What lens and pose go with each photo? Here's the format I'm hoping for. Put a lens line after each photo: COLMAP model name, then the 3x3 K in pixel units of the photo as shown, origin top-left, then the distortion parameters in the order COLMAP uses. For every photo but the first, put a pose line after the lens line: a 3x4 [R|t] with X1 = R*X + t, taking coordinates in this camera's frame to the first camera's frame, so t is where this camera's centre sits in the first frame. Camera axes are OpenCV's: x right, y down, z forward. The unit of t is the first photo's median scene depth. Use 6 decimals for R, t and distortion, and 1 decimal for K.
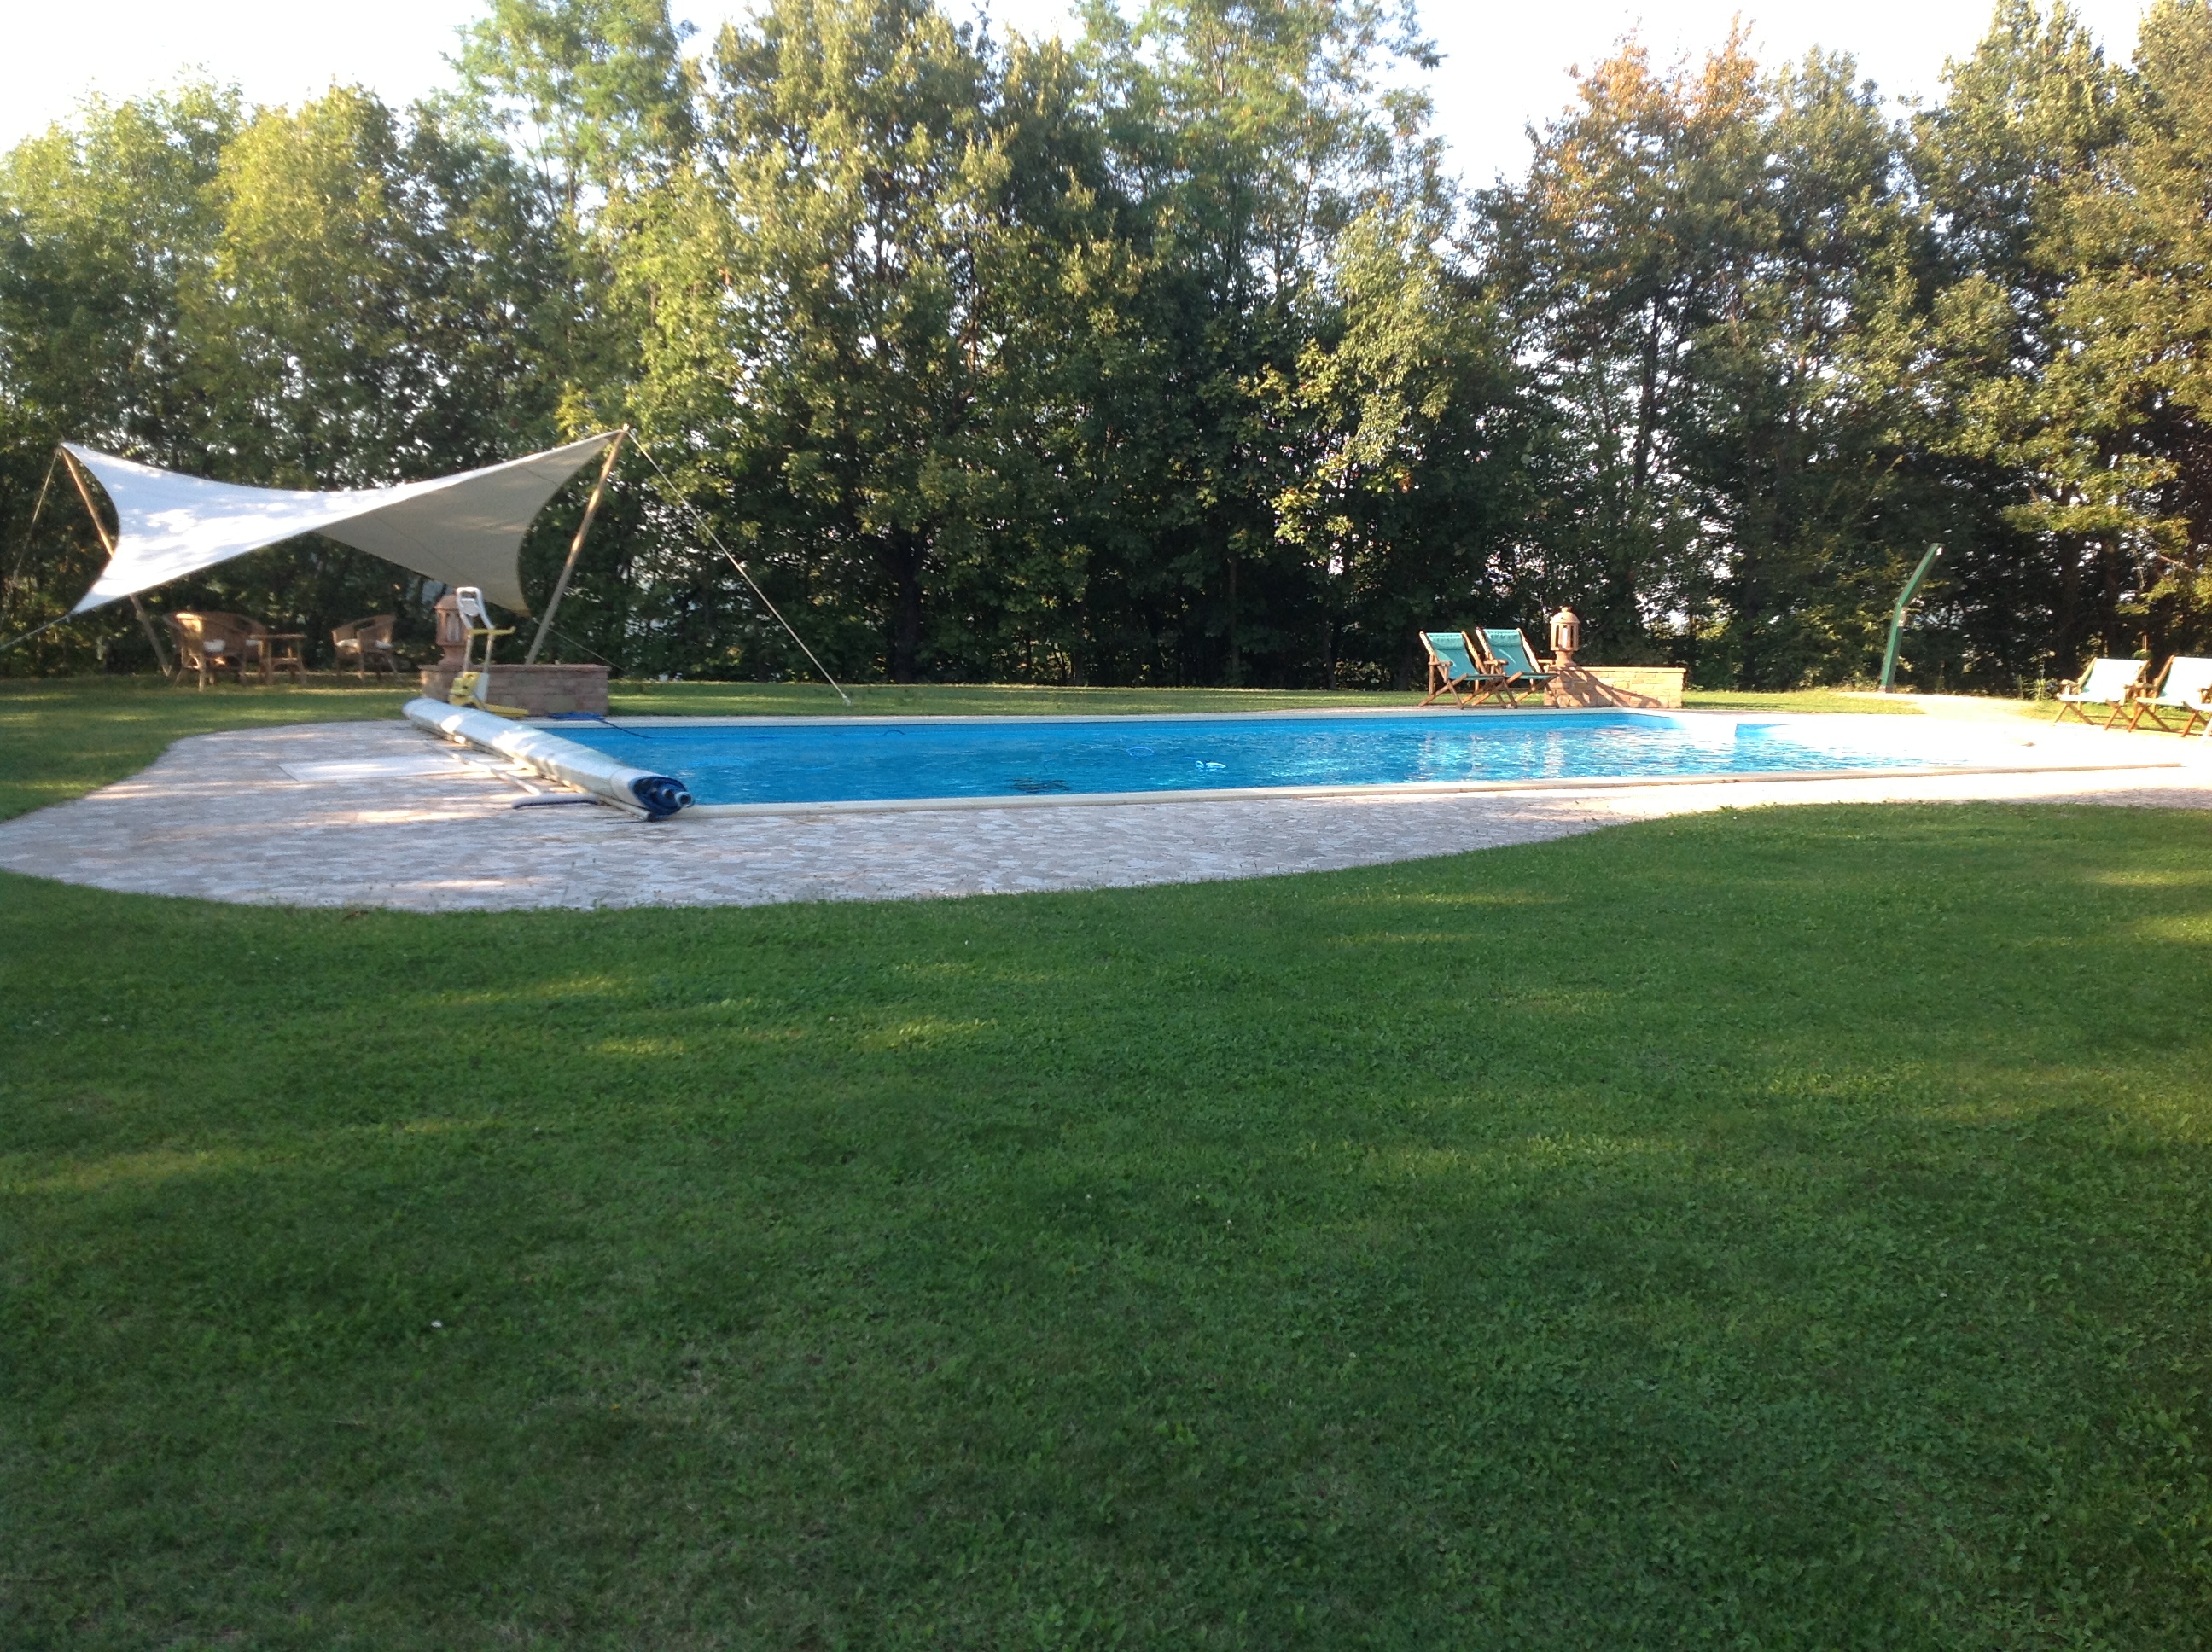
lens RADIAL K [[2160.0, 0, 1106.0], [0, 2160.0, 826.0], [0, 0, 1]] dist [0.156667, -0.352984]
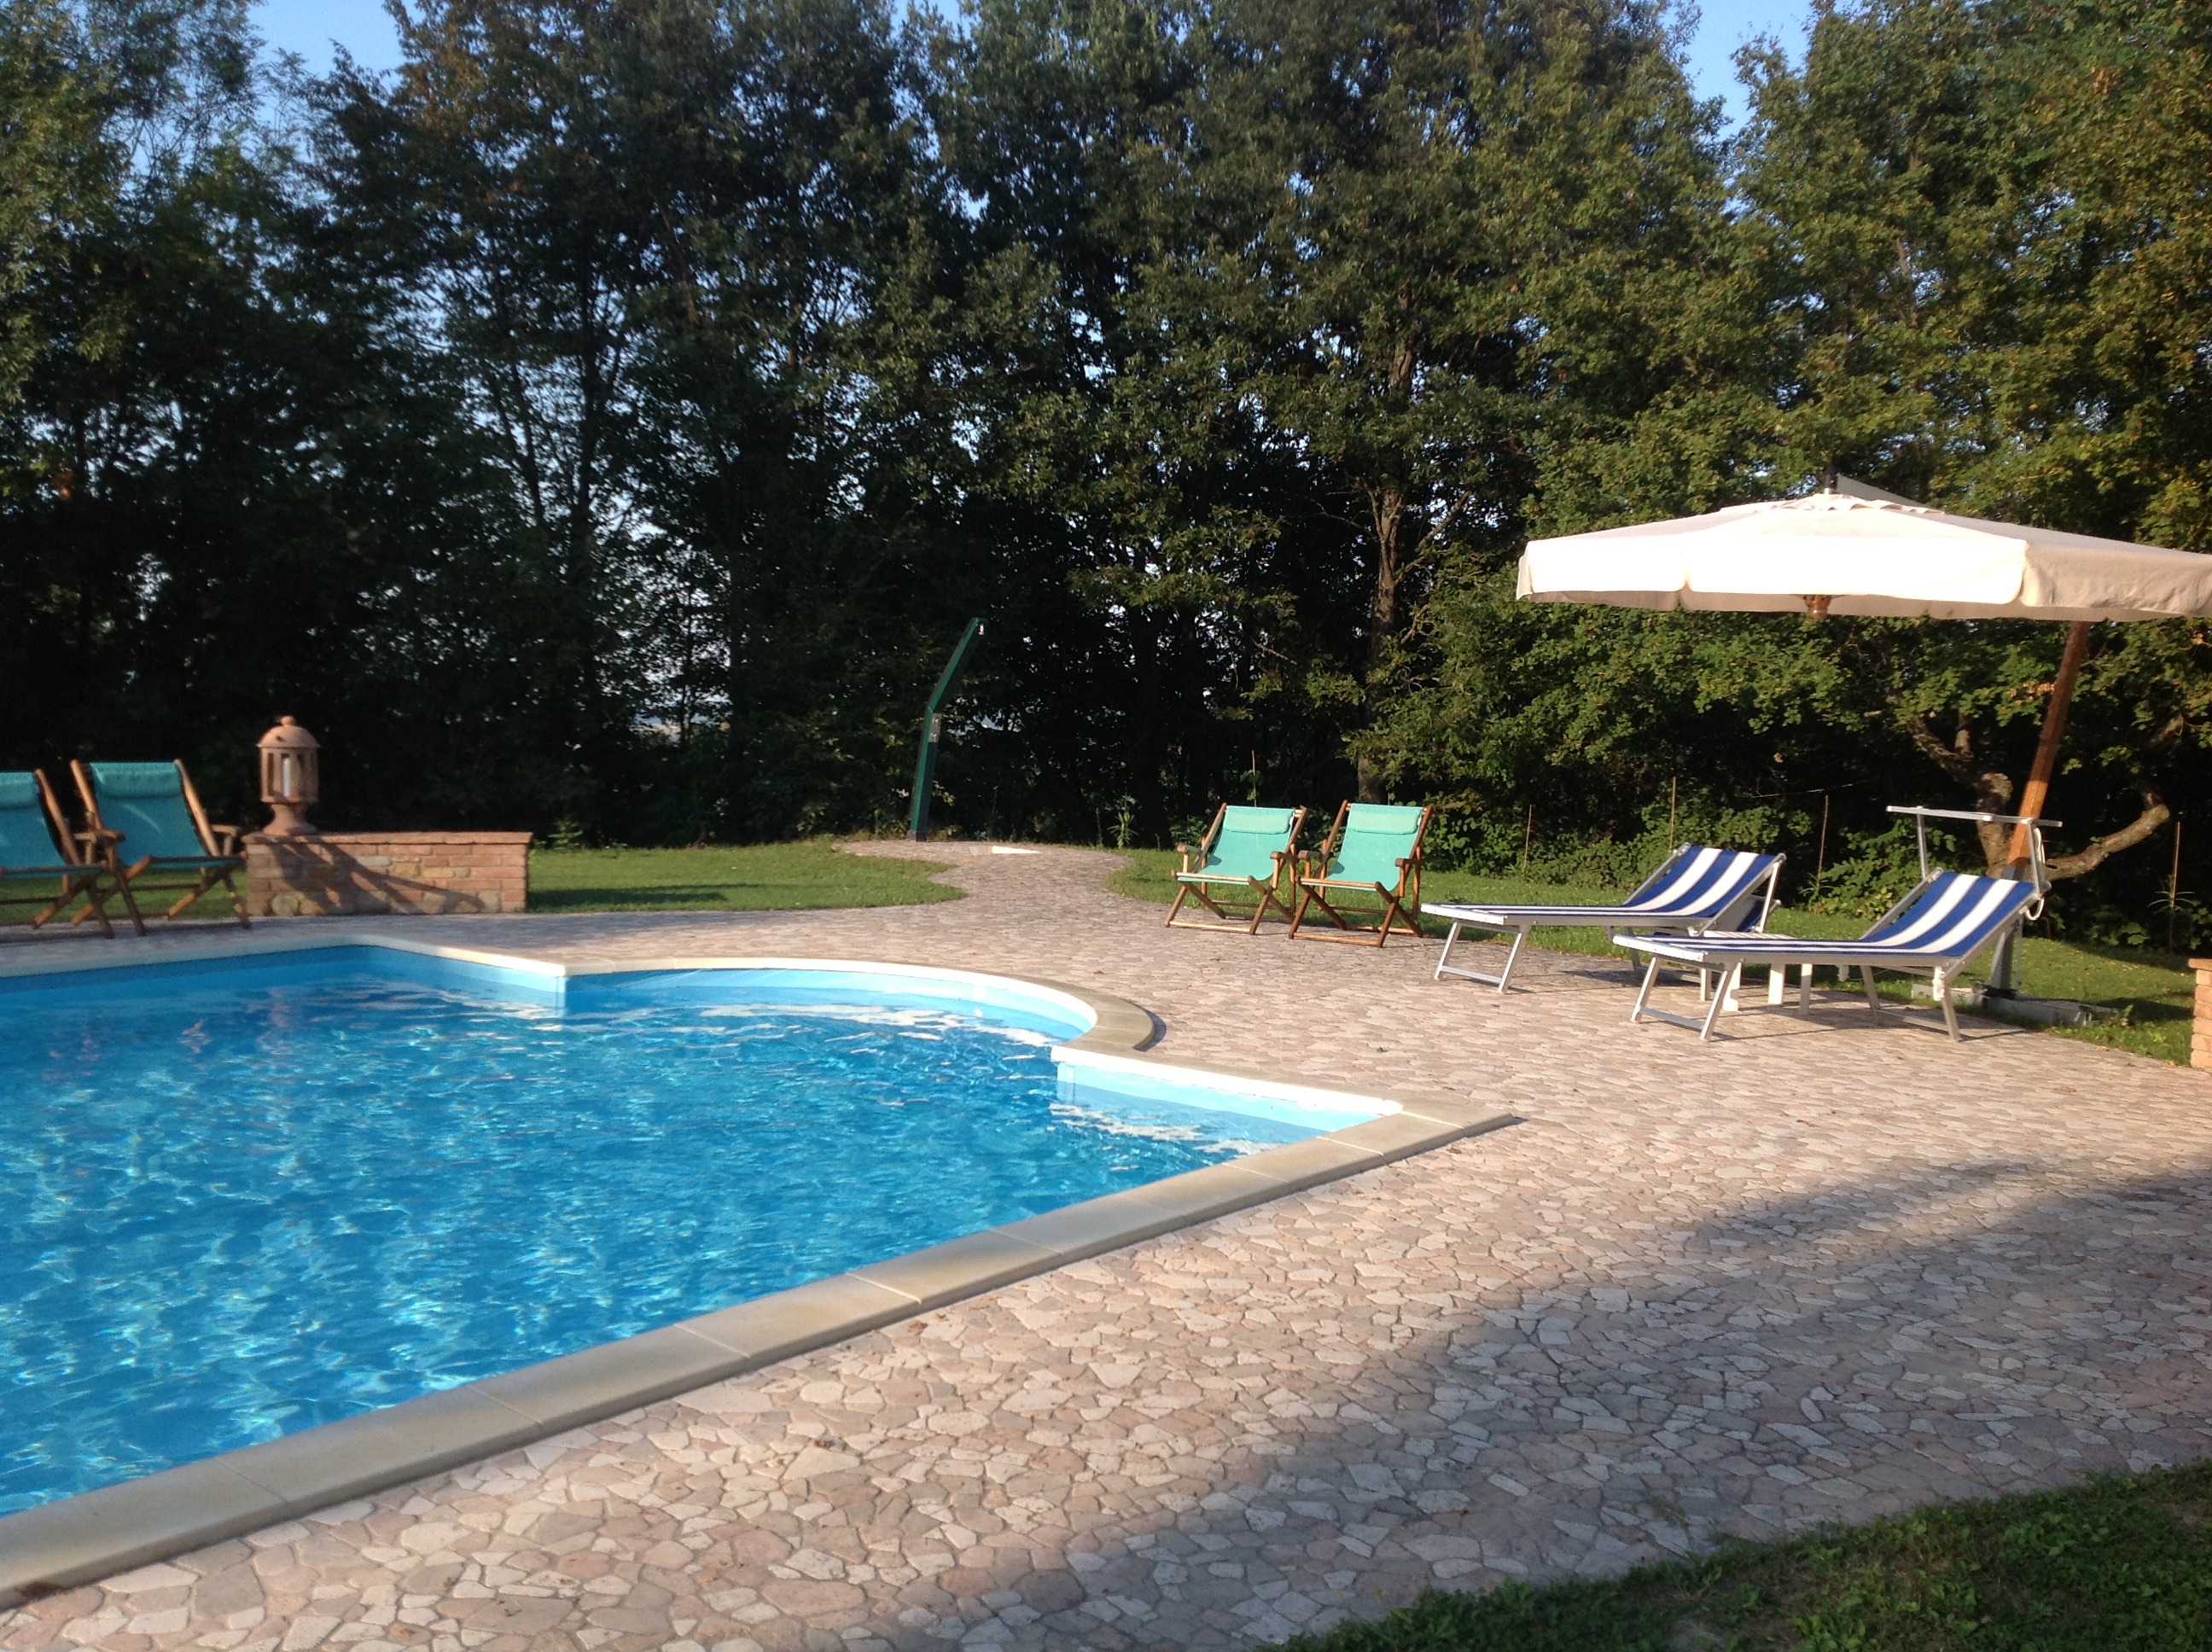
lens RADIAL K [[2160.0, 0, 1106.0], [0, 2160.0, 826.0], [0, 0, 1]] dist [0.156667, -0.352984]
pose [[0.918948, -0.024330, 0.393627, 0.142681], [0.040442, 0.998647, -0.032688, -0.039544], [-0.392299, 0.045958, 0.918689, 0.356131]]
